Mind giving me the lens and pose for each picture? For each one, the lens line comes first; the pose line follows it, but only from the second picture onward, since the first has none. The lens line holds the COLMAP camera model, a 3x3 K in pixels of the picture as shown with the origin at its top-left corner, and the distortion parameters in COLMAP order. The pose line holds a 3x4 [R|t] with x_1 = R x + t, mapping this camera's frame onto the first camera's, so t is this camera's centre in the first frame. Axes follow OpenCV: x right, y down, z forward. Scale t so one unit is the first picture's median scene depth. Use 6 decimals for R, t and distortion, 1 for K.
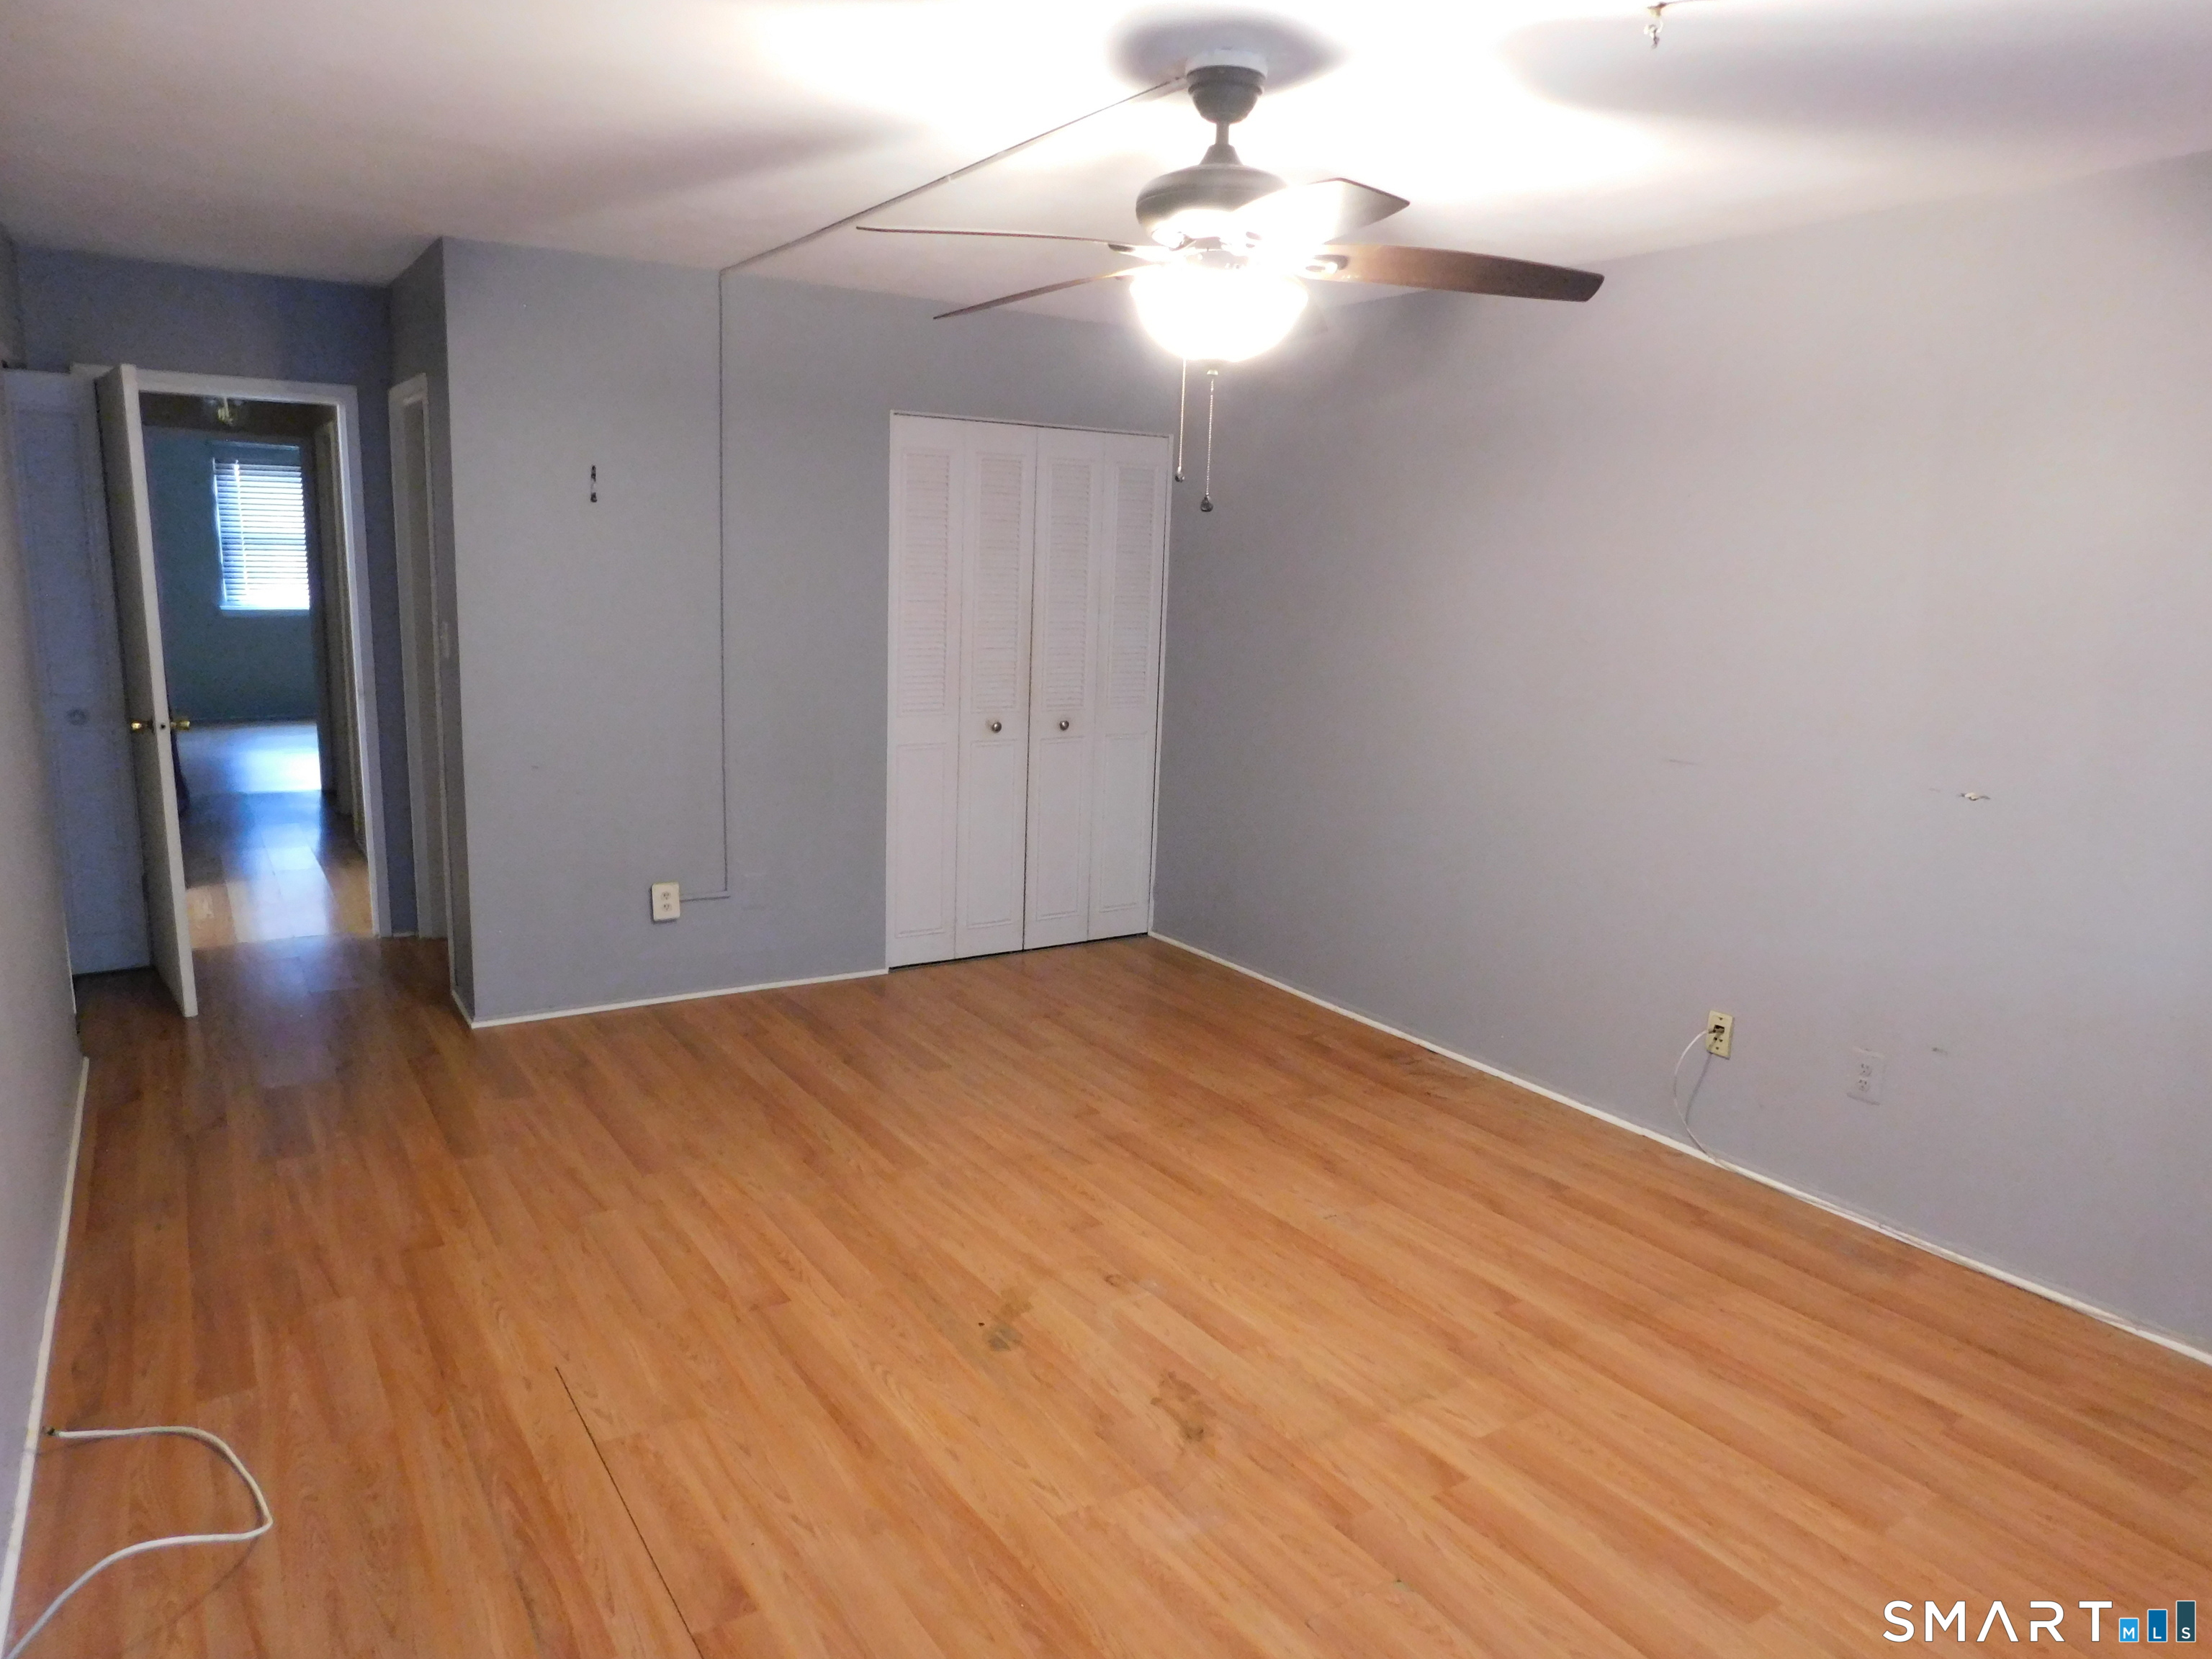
lens RADIAL K [[1512.5, 0, 1104.0], [0, 1512.5, 838.1], [0, 0, 1]] dist [-0.065247, 0.086961]
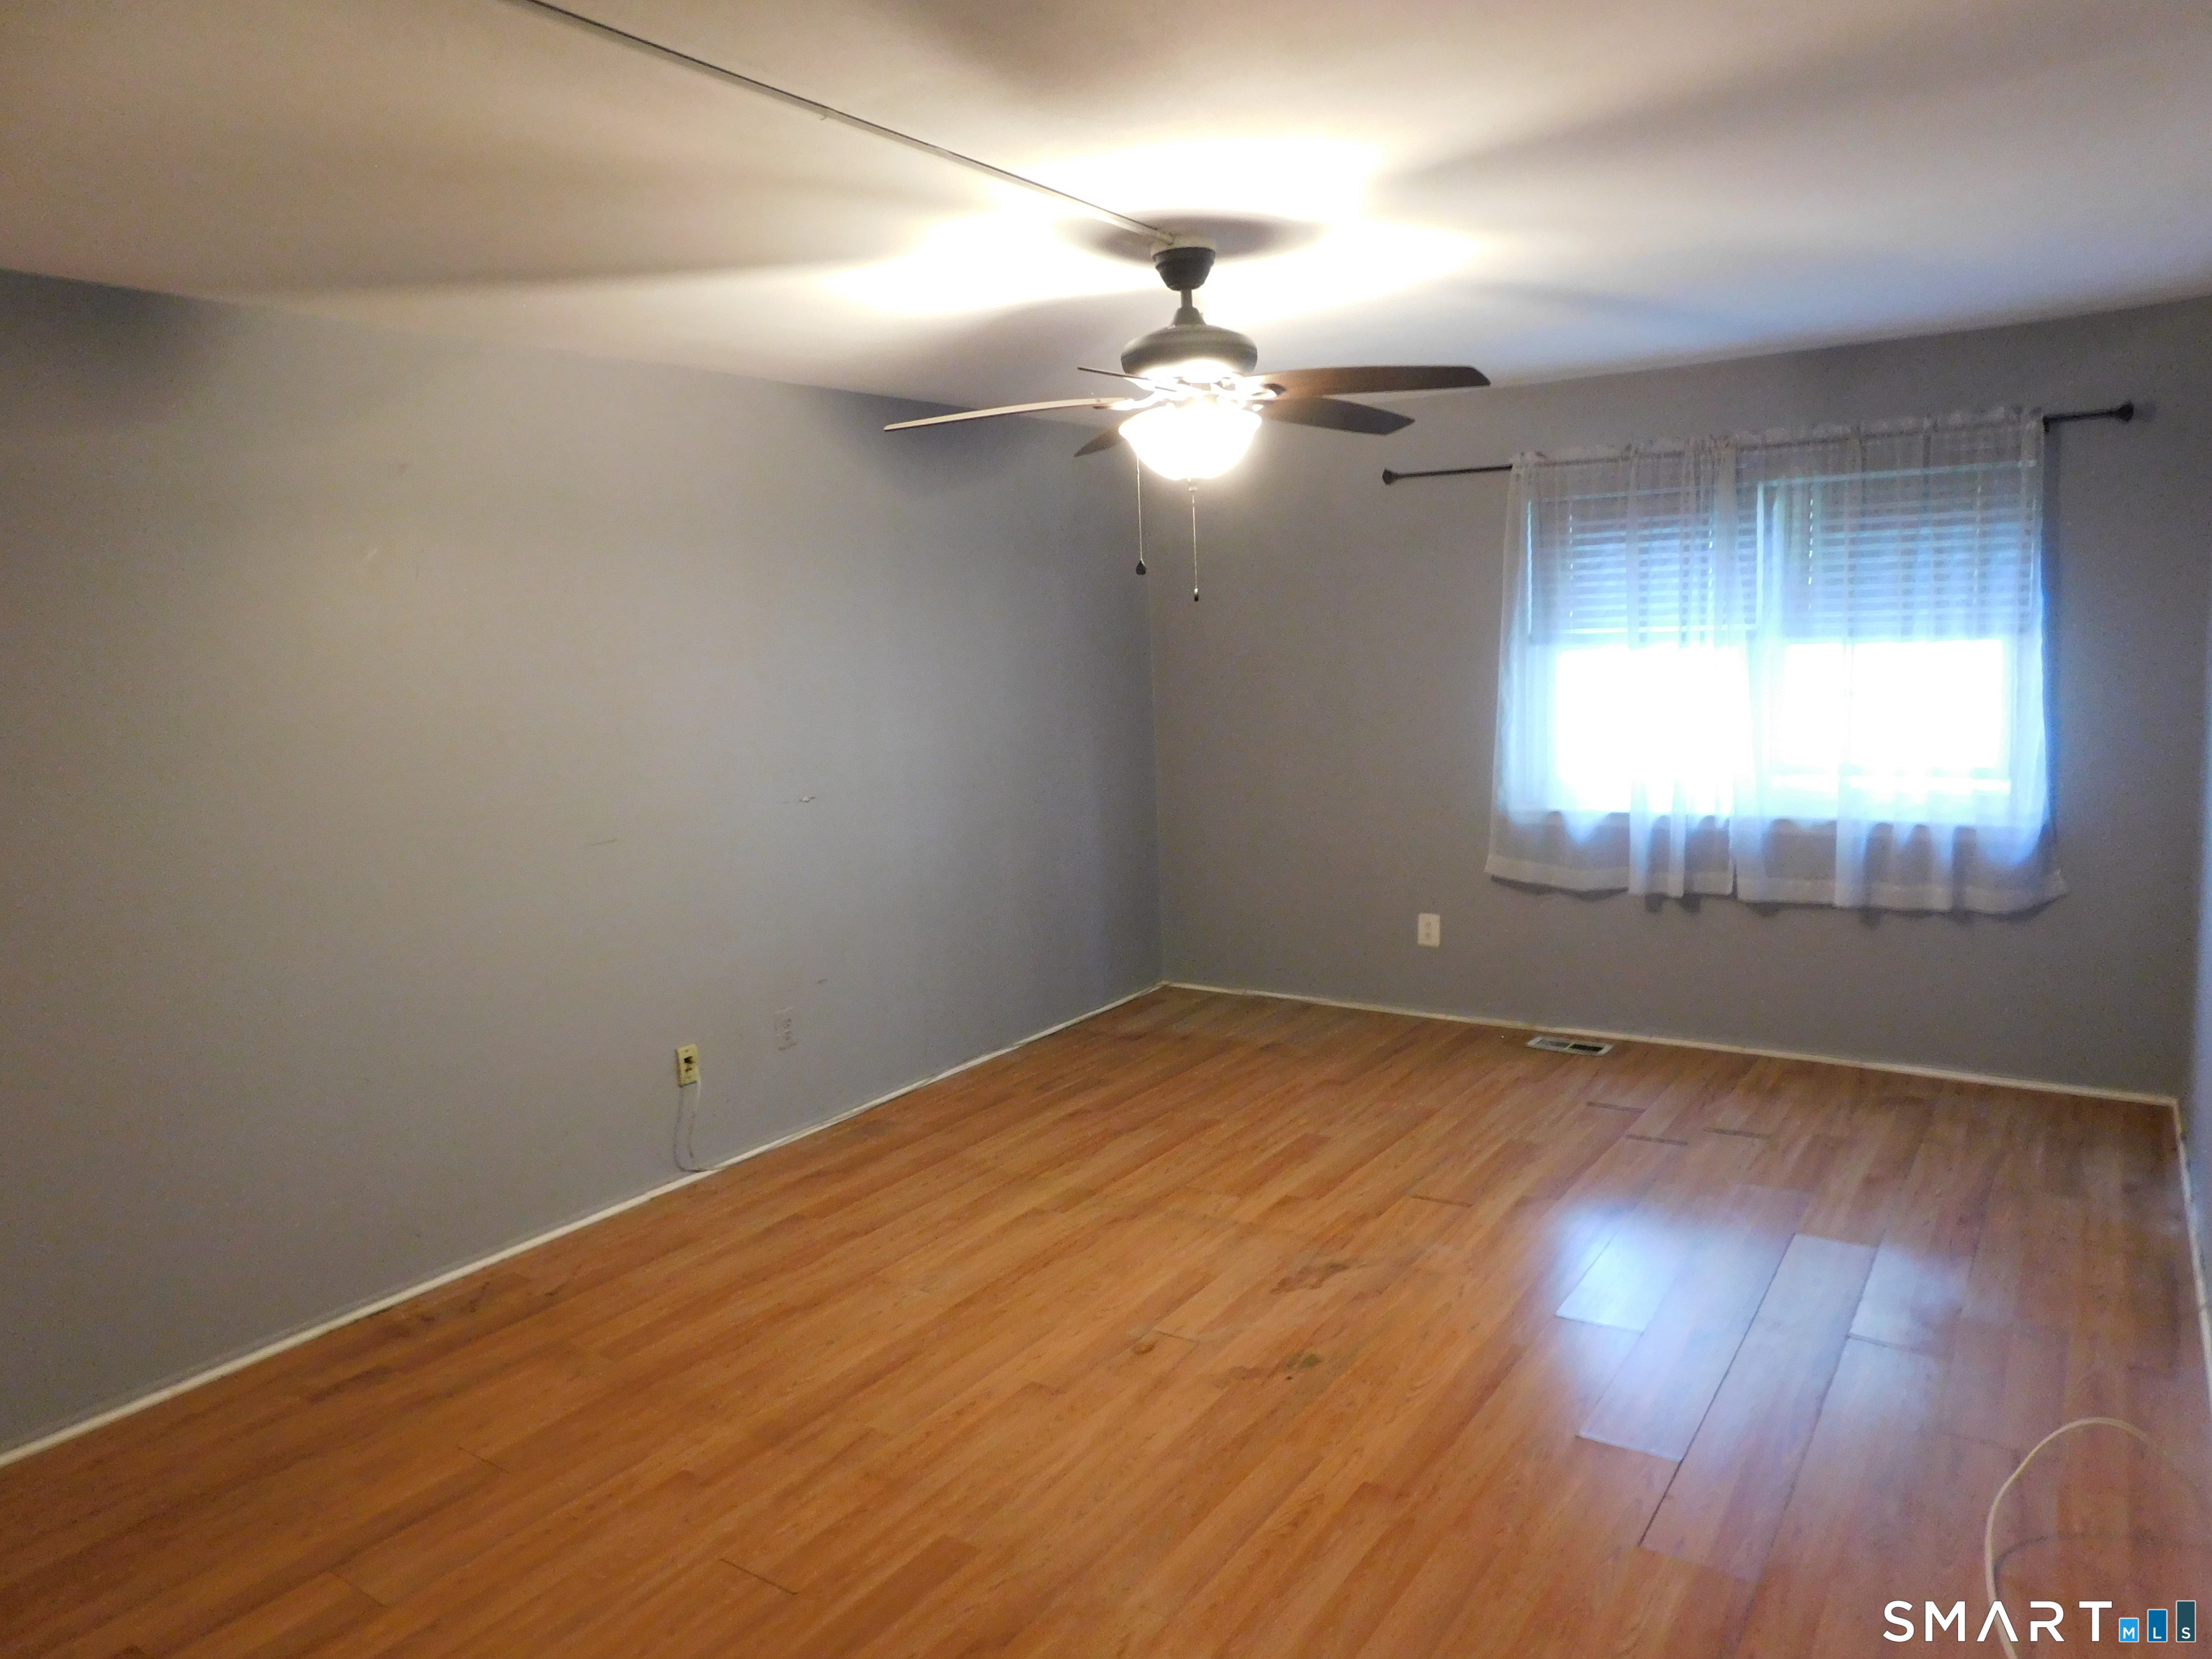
lens RADIAL K [[1512.5, 0, 1104.0], [0, 1512.5, 838.1], [0, 0, 1]] dist [-0.065247, 0.086961]
pose [[-0.400896, -0.140632, 0.905265, -0.837007], [0.199558, 0.951014, 0.236114, -0.276291], [-0.894125, 0.275310, -0.353193, 1.256024]]
